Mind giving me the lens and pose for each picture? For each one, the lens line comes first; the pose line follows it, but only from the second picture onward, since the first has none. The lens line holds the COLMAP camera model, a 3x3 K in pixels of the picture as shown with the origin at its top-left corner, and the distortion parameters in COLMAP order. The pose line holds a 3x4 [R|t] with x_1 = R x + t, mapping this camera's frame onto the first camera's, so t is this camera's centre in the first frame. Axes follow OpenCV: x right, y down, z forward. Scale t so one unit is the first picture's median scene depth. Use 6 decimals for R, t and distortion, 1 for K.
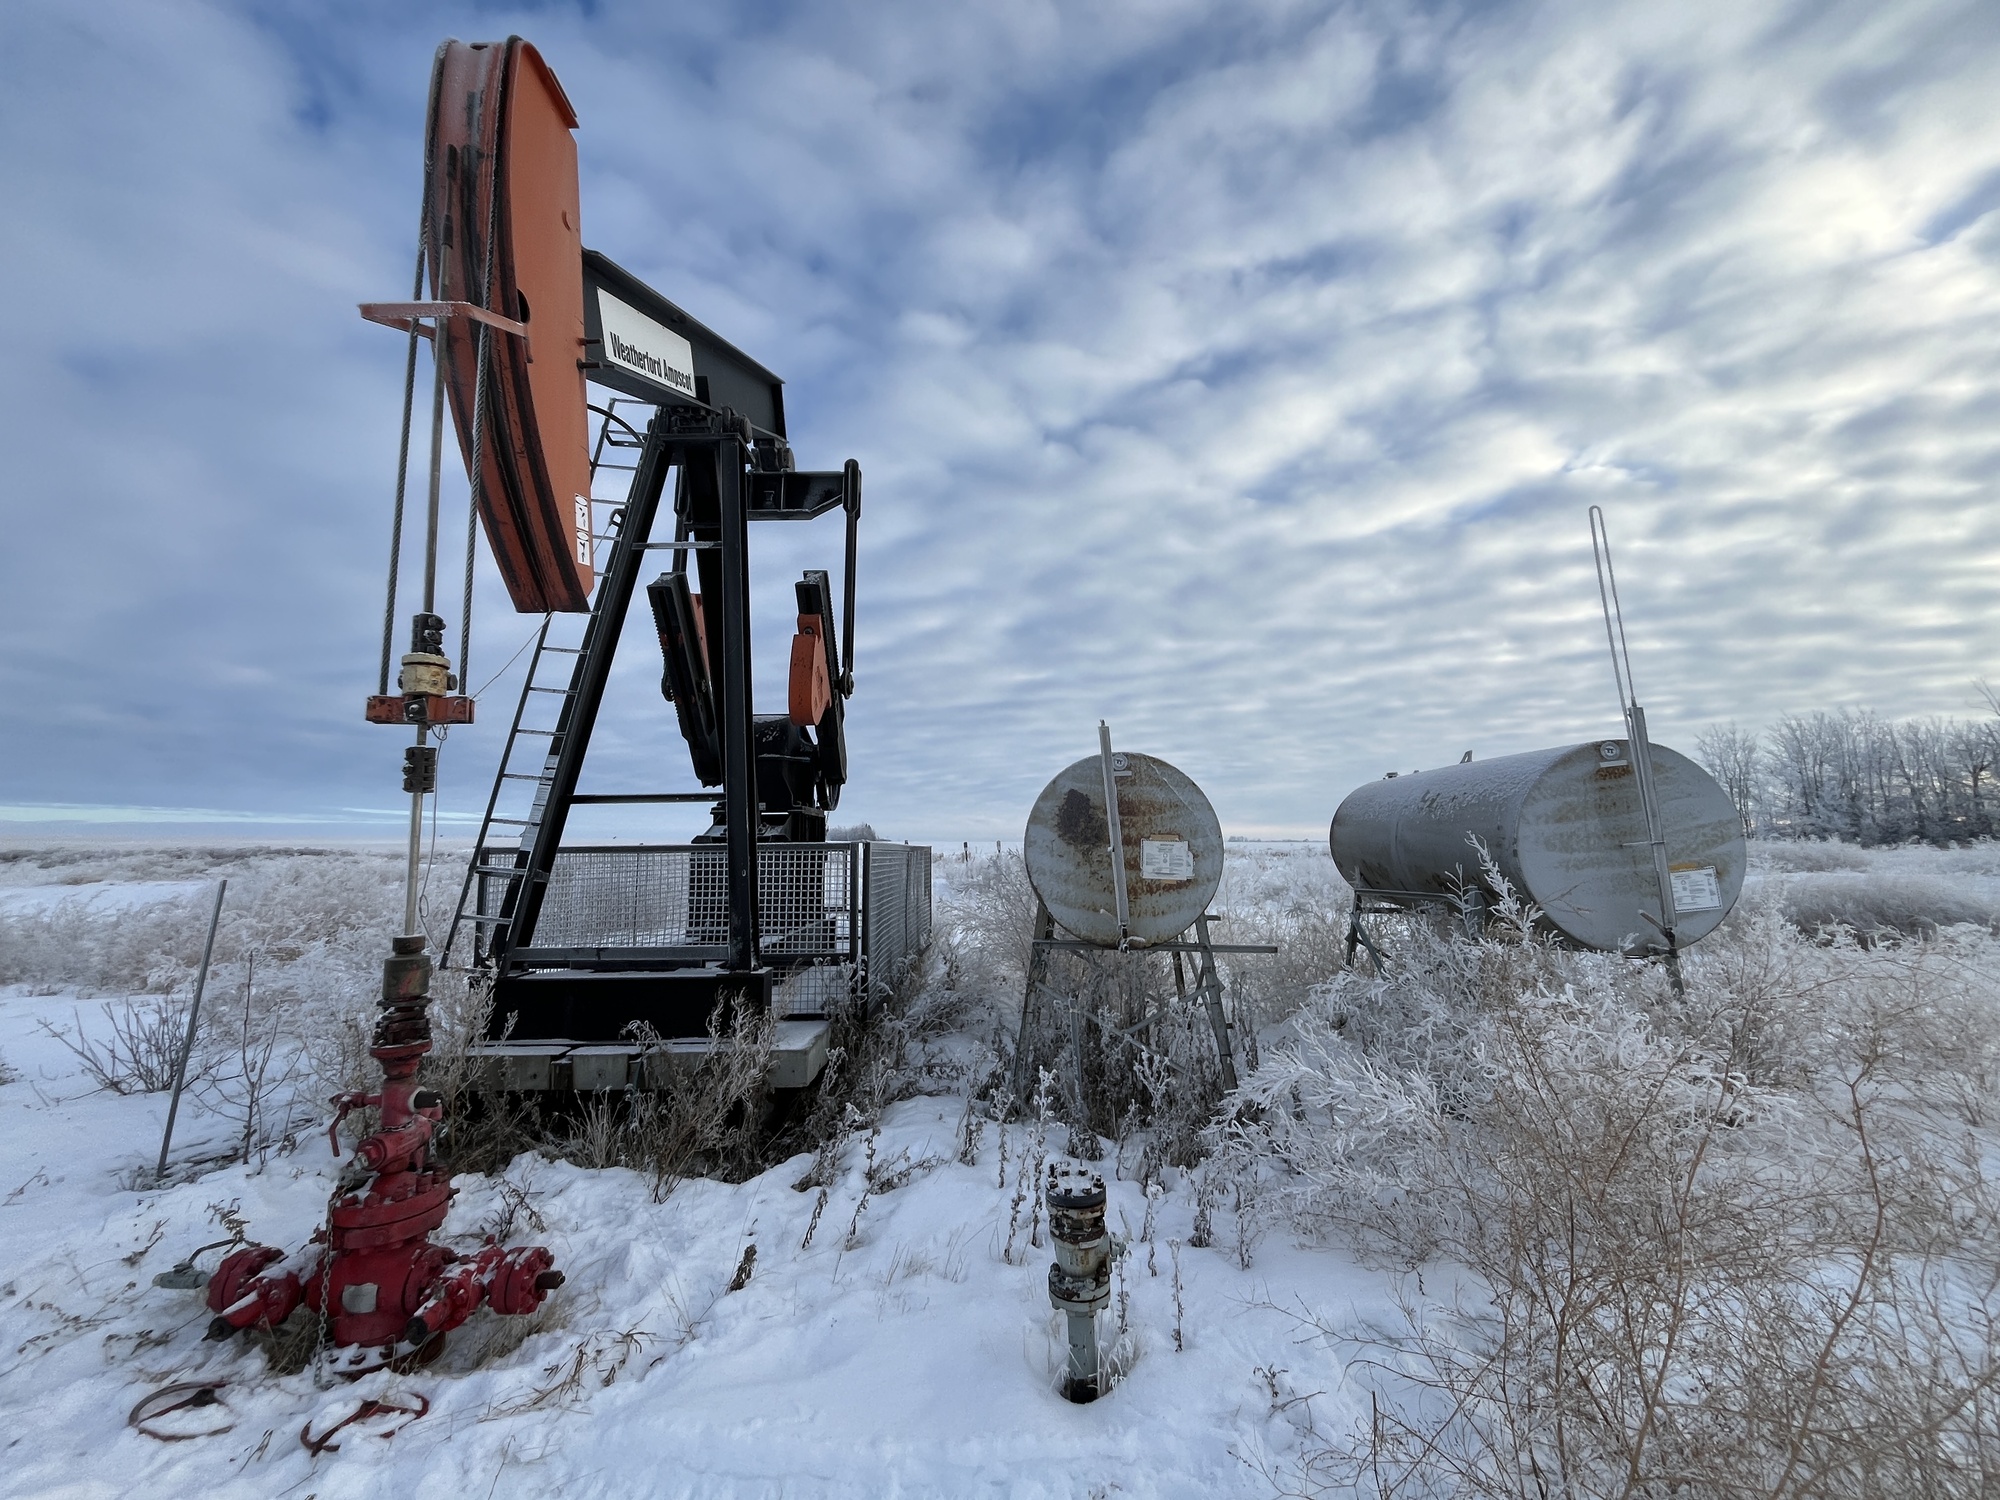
lens RADIAL K [[803.0, 0, 1000.0], [0, 803.0, 750.0], [0, 0, 1]] dist [-0.001722, 0.000025]
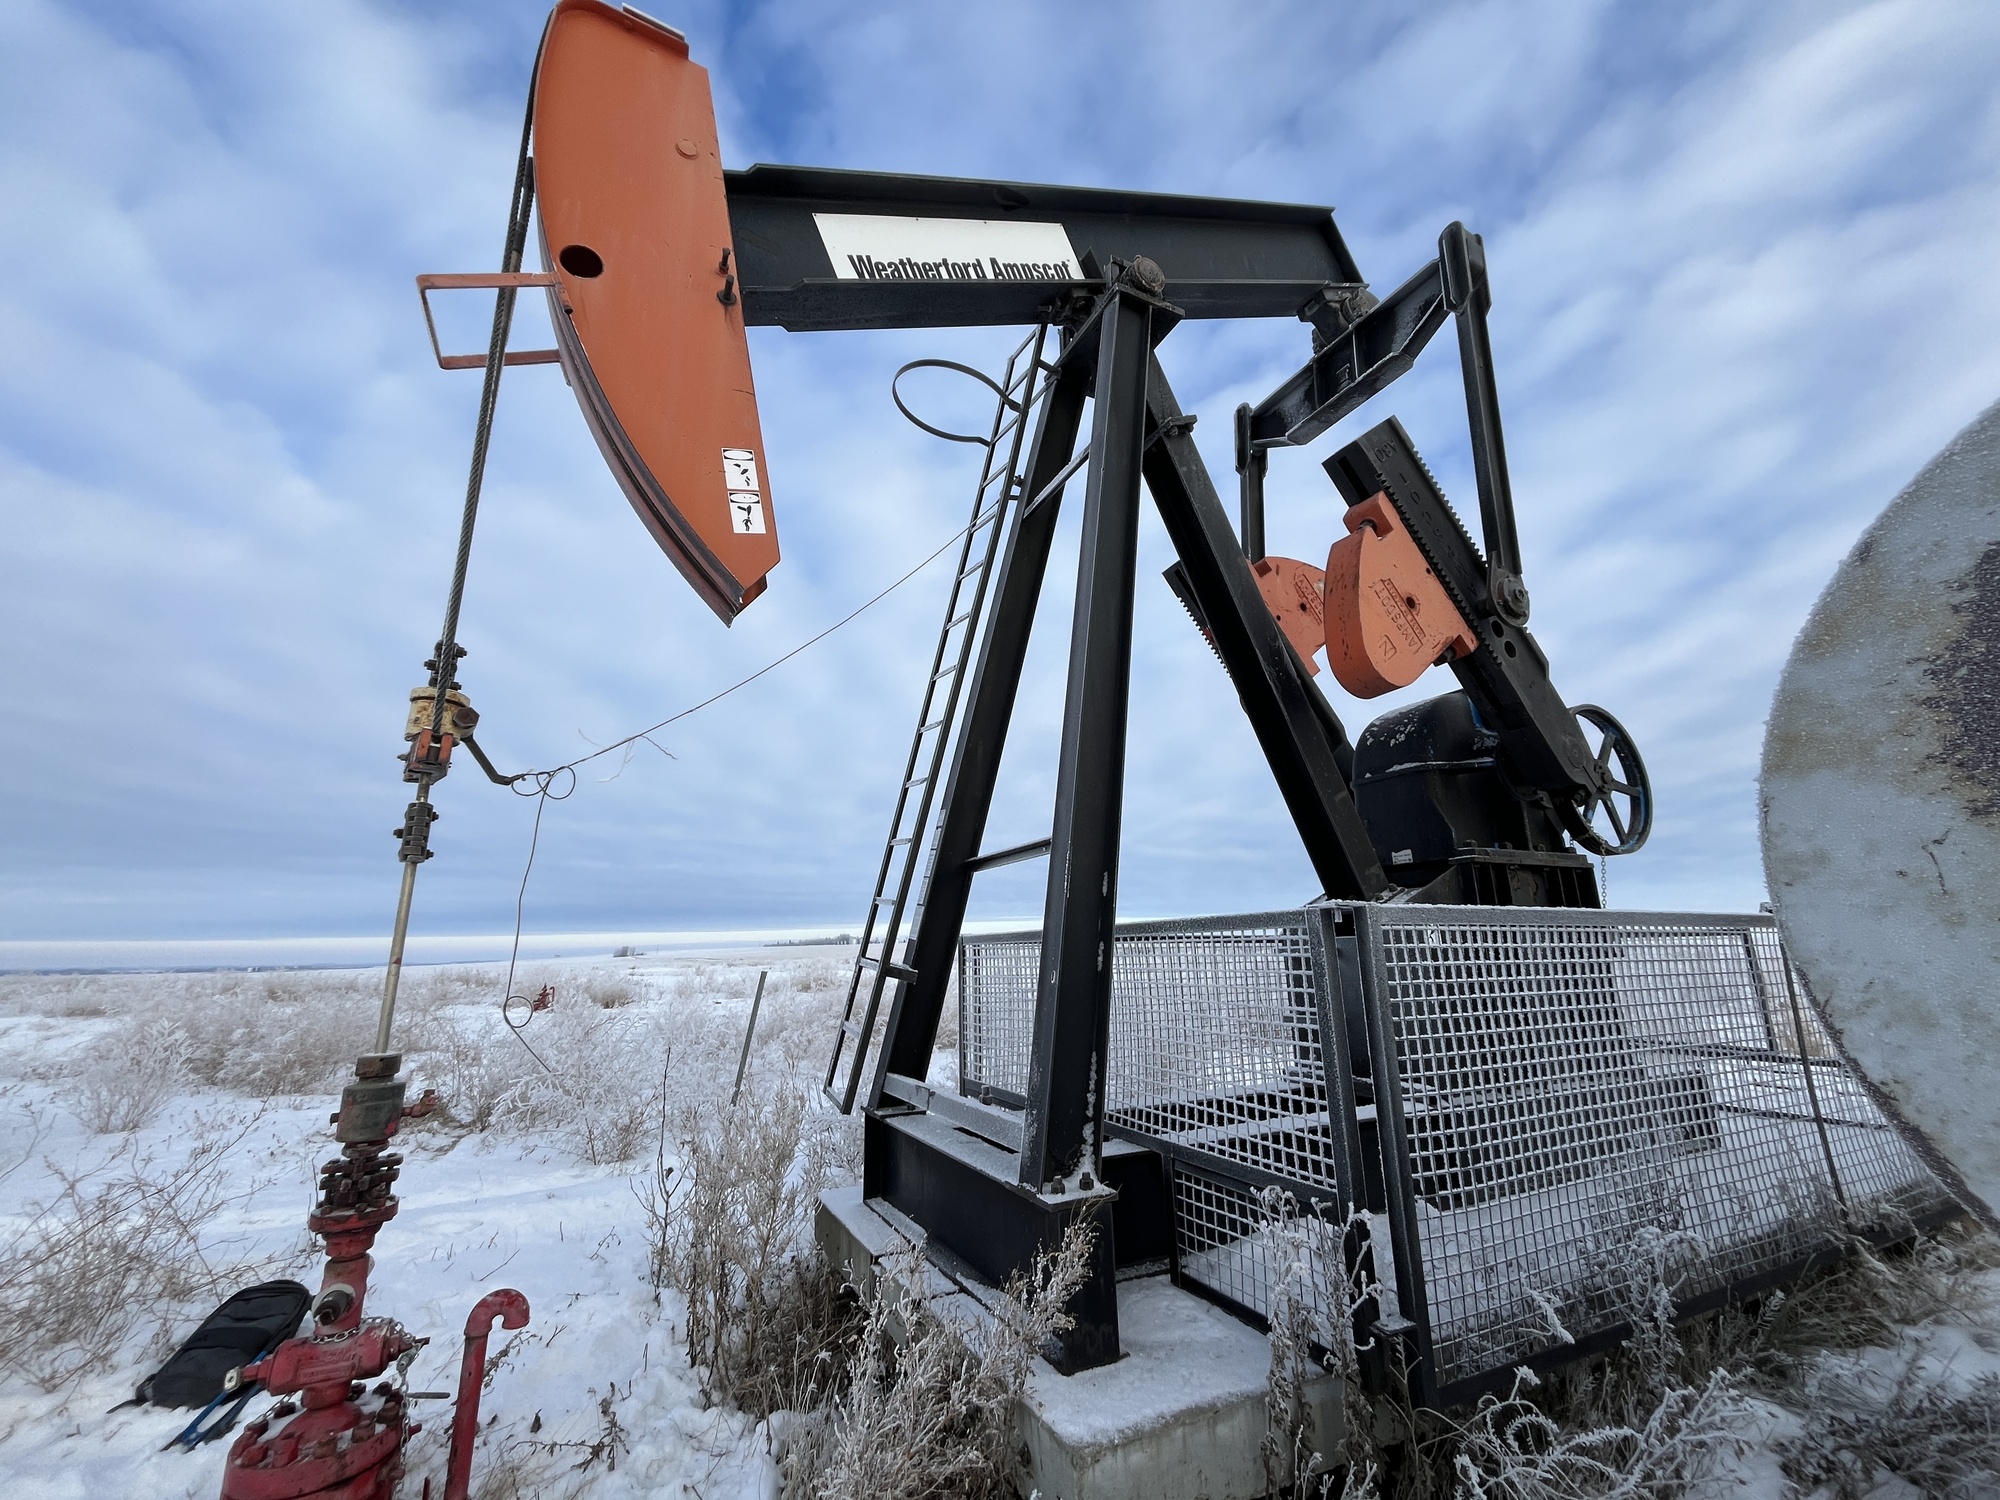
lens RADIAL K [[803.0, 0, 1000.0], [0, 803.0, 750.0], [0, 0, 1]] dist [-0.001722, 0.000025]
pose [[0.446435, -0.217603, -0.867954, 0.084645], [0.120069, 0.975776, -0.182877, 0.062608], [0.886724, -0.022571, 0.461748, 0.450039]]
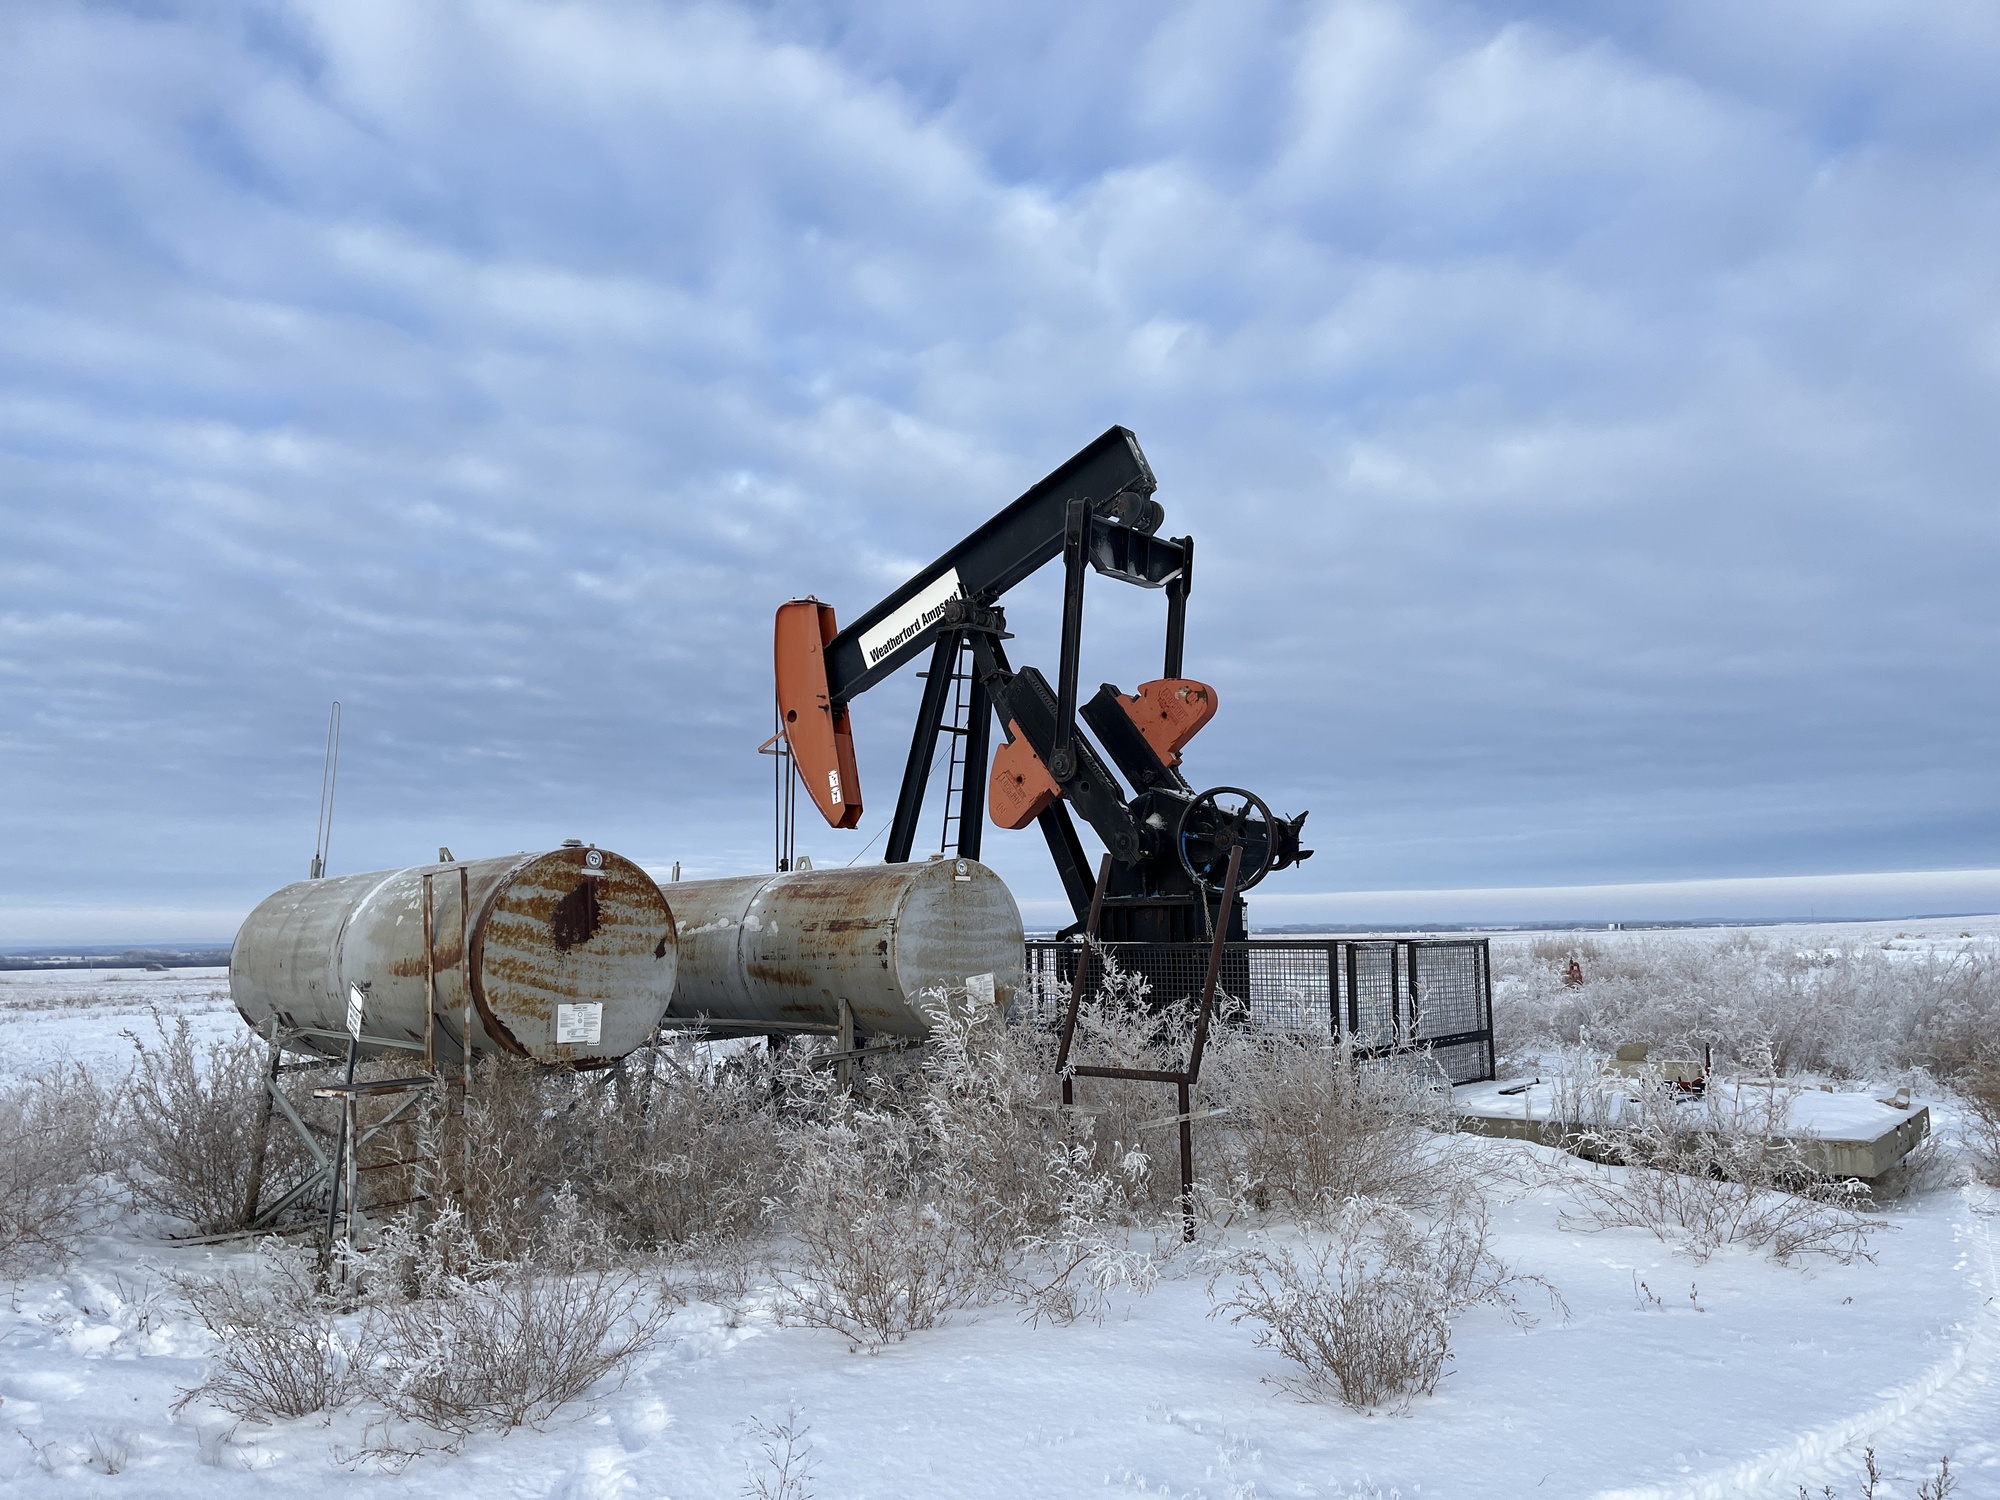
lens RADIAL K [[1514.7, 0, 1009.5], [0, 1514.7, 719.5], [0, 0, 1]] dist [0.060071, -0.085613]
pose [[-0.610776, -0.088850, -0.786803, 1.296202], [0.116638, 0.972748, -0.200391, 0.212638], [0.783166, -0.214165, -0.583768, 2.074860]]
